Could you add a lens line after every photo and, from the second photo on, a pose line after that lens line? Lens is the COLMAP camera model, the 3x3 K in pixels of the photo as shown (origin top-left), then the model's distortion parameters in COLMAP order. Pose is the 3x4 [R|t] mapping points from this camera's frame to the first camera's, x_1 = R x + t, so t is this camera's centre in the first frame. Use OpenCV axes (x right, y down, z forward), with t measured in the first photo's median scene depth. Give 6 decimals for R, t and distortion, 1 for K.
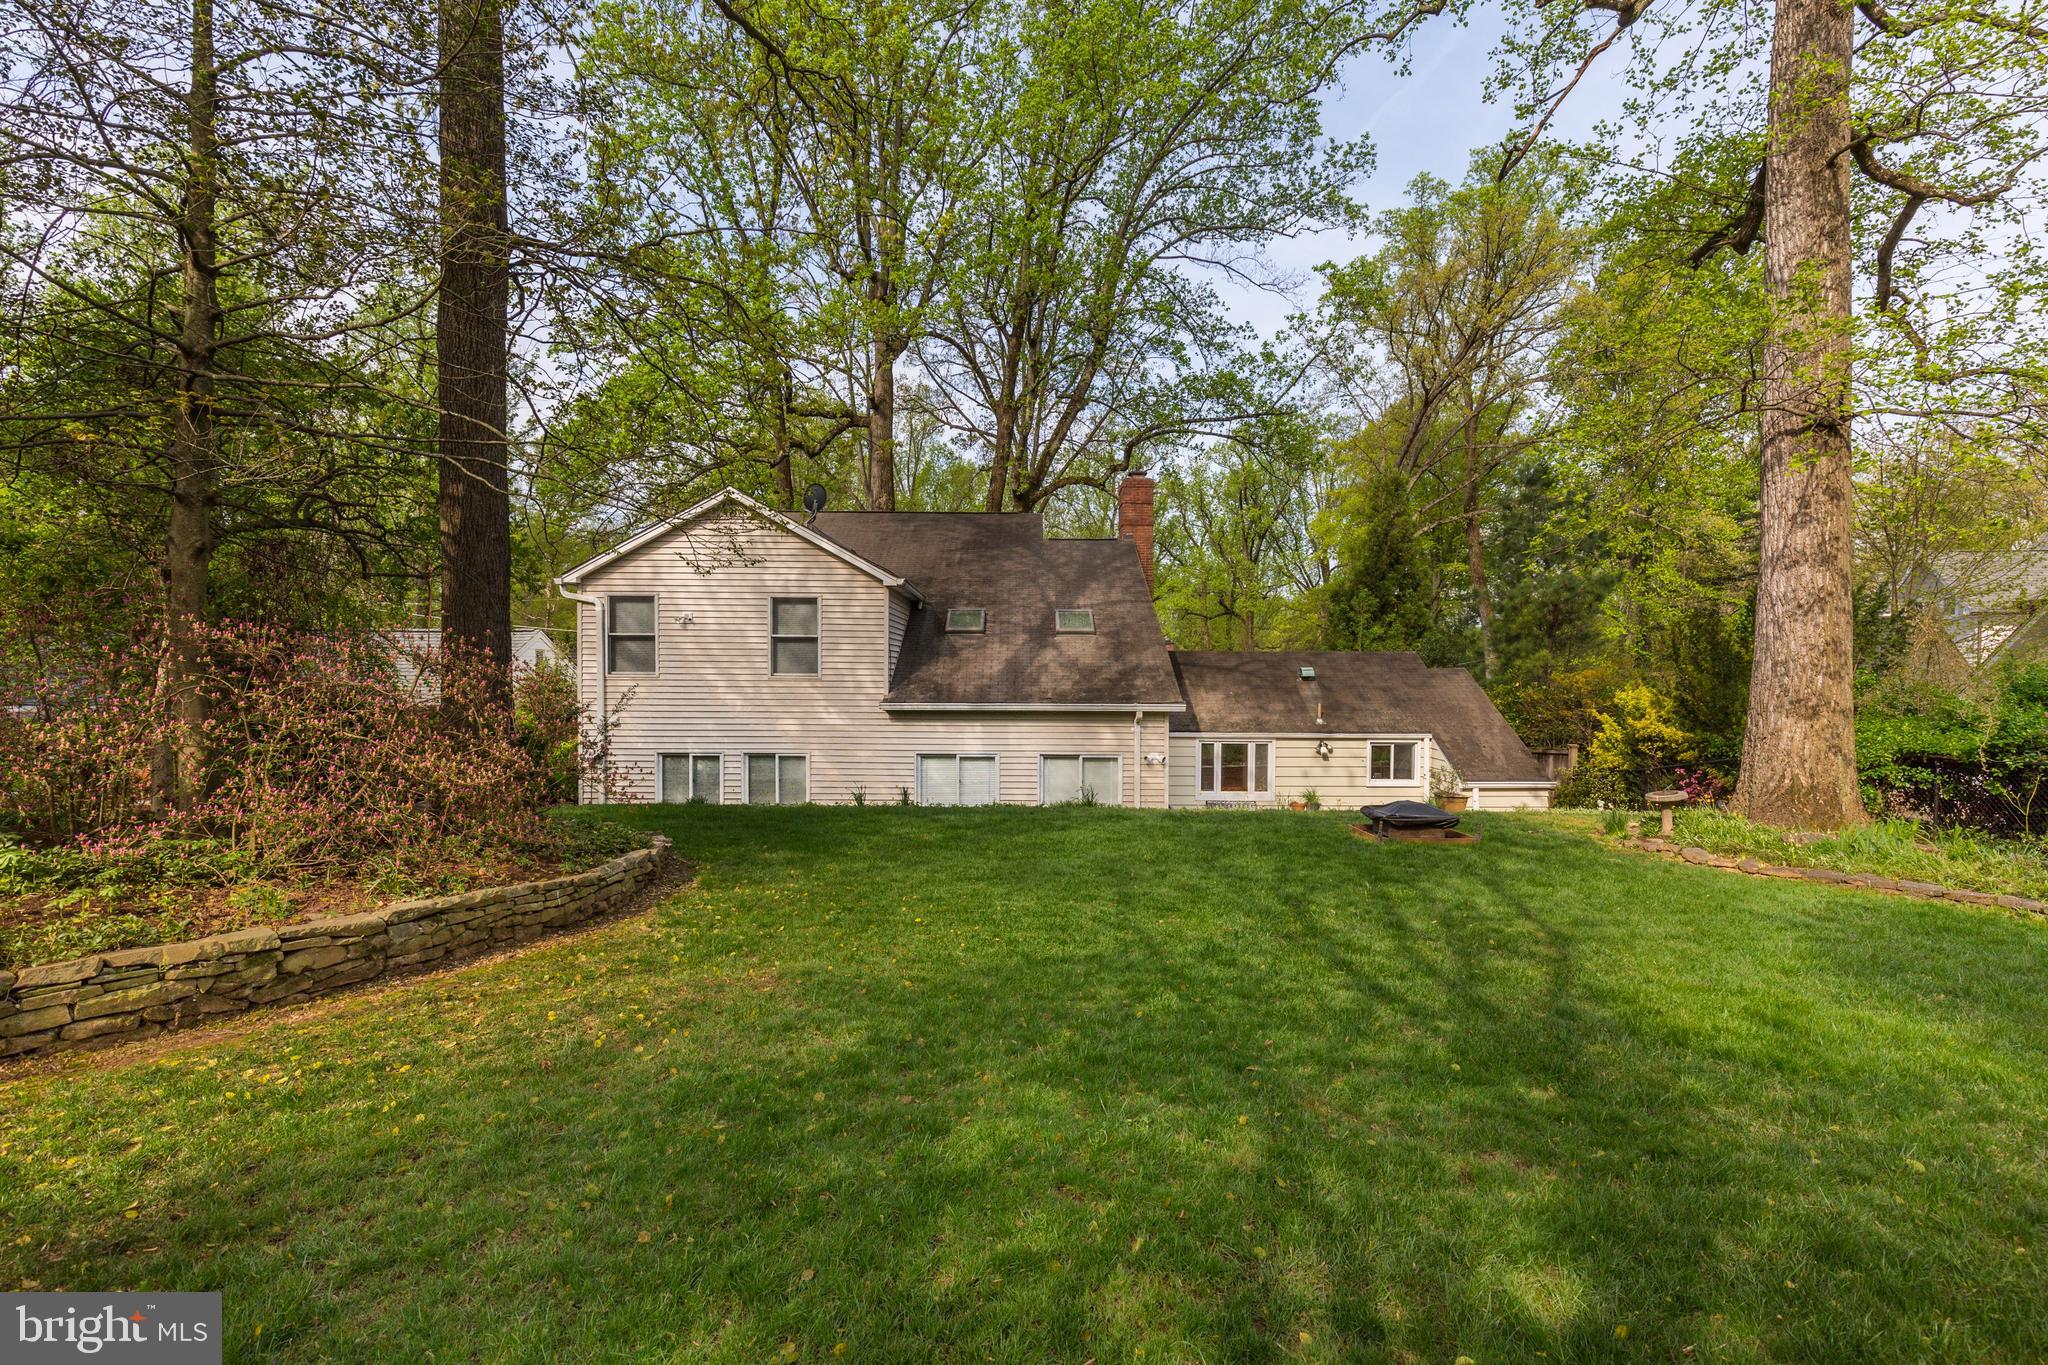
lens RADIAL K [[911.9, 0, 1023.5], [0, 911.9, 690.2], [0, 0, 1]] dist [0.005217, 0.000328]
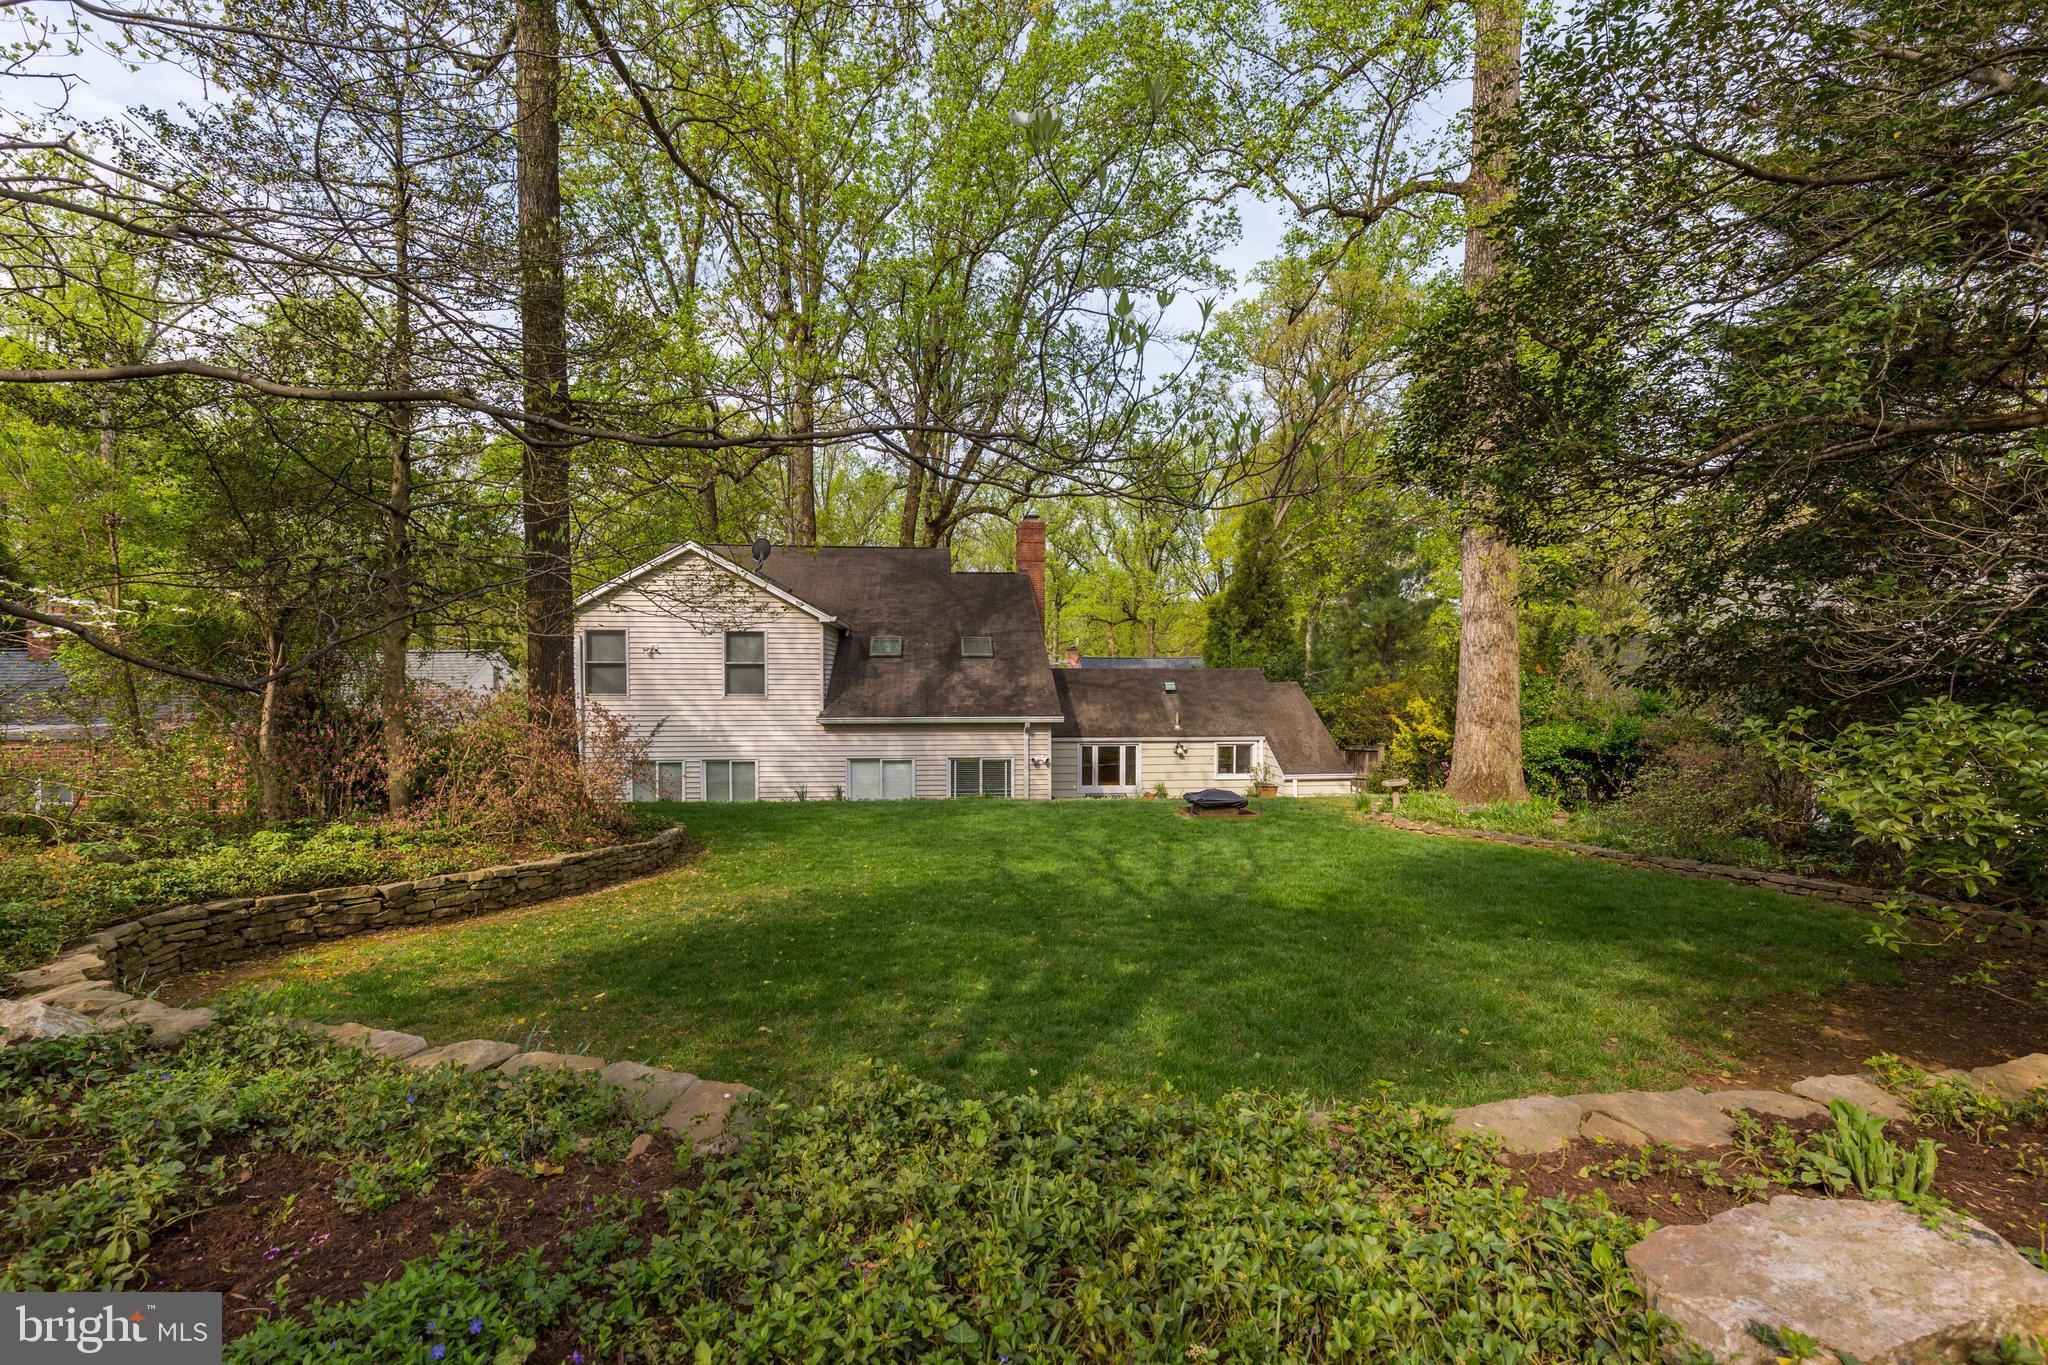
lens RADIAL K [[900.9, 0, 1005.7], [0, 900.9, 690.5], [0, 0, 1]] dist [0.001334, 0.000137]
pose [[0.997115, -0.007926, 0.075489, 0.003763], [0.008002, 0.999968, -0.000702, -0.017276], [-0.075481, 0.001304, 0.997146, -0.198414]]
